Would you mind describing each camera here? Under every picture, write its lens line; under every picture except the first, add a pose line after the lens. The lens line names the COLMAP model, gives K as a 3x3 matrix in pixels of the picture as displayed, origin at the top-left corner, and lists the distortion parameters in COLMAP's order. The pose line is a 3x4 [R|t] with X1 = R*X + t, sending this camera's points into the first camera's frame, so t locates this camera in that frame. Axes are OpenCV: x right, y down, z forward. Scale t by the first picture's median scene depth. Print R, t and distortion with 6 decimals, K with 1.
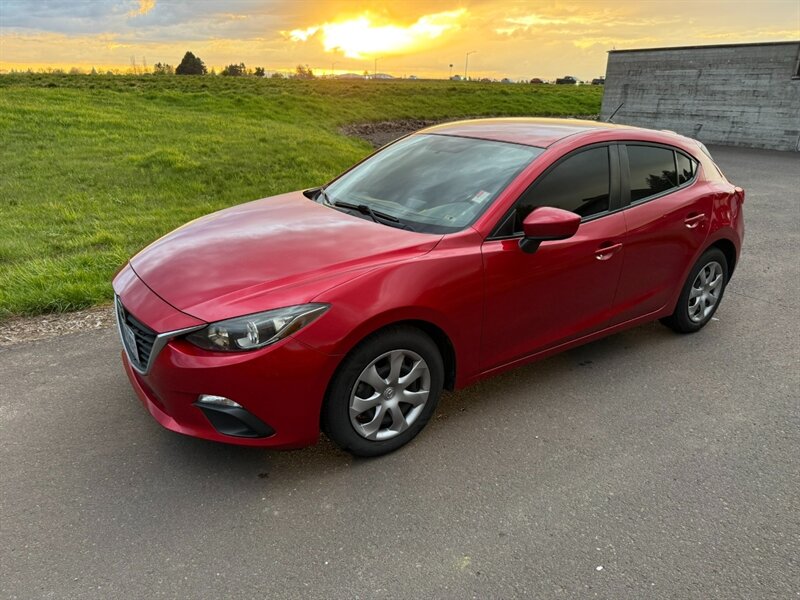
lens RADIAL K [[580.7, 0, 400.0], [0, 580.7, 300.0], [0, 0, 1]] dist [0.056939, -0.059447]
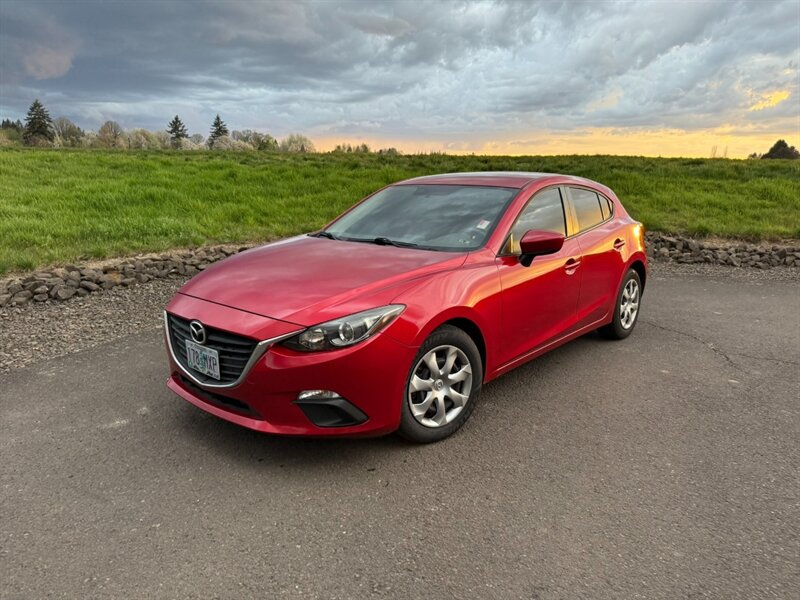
lens RADIAL K [[573.6, 0, 400.0], [0, 573.6, 300.0], [0, 0, 1]] dist [0.085865, -0.107080]
pose [[0.971194, -0.065310, 0.229167, -0.096057], [0.094710, 0.988280, -0.119723, 0.032833], [-0.218662, 0.137979, 0.965996, -0.031246]]
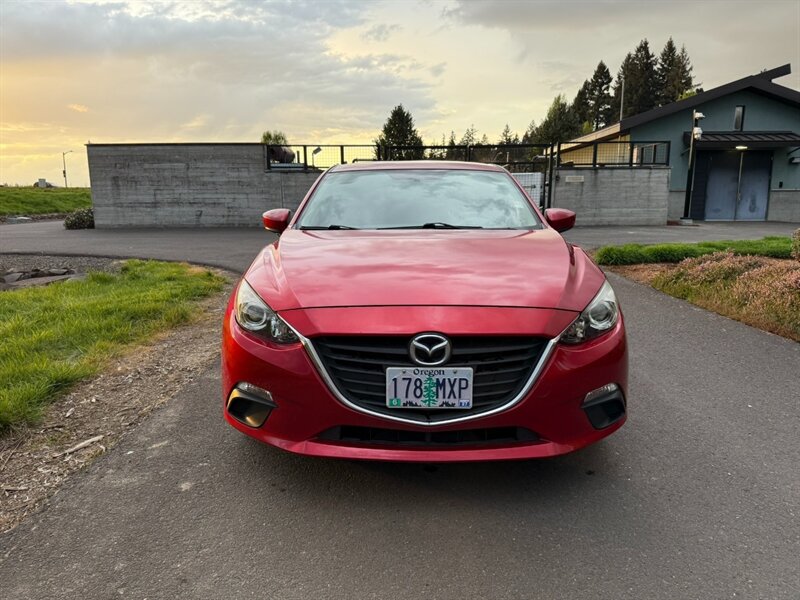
lens RADIAL K [[580.7, 0, 400.0], [0, 580.7, 300.0], [0, 0, 1]] dist [0.056939, -0.059447]
pose [[0.582343, -0.161868, 0.796665, -0.294012], [0.292823, 0.955961, -0.019813, -0.011062], [-0.758374, 0.244820, 0.604097, 0.154574]]
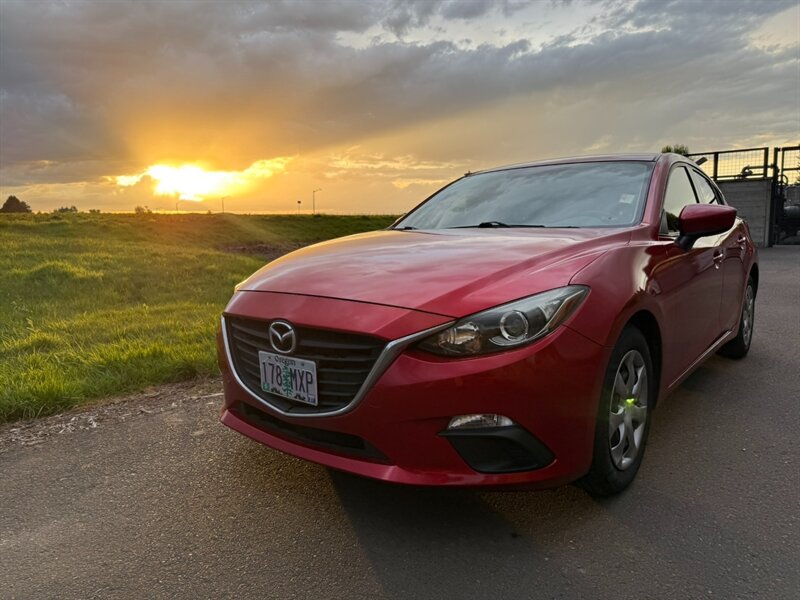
lens RADIAL K [[574.3, 0, 401.3], [0, 574.3, 300.4], [0, 0, 1]] dist [0.061353, -0.067139]
pose [[0.962714, -0.071049, 0.261026, -0.140479], [0.125675, 0.971915, -0.198967, 0.036872], [-0.239558, 0.224353, 0.944604, 0.073083]]
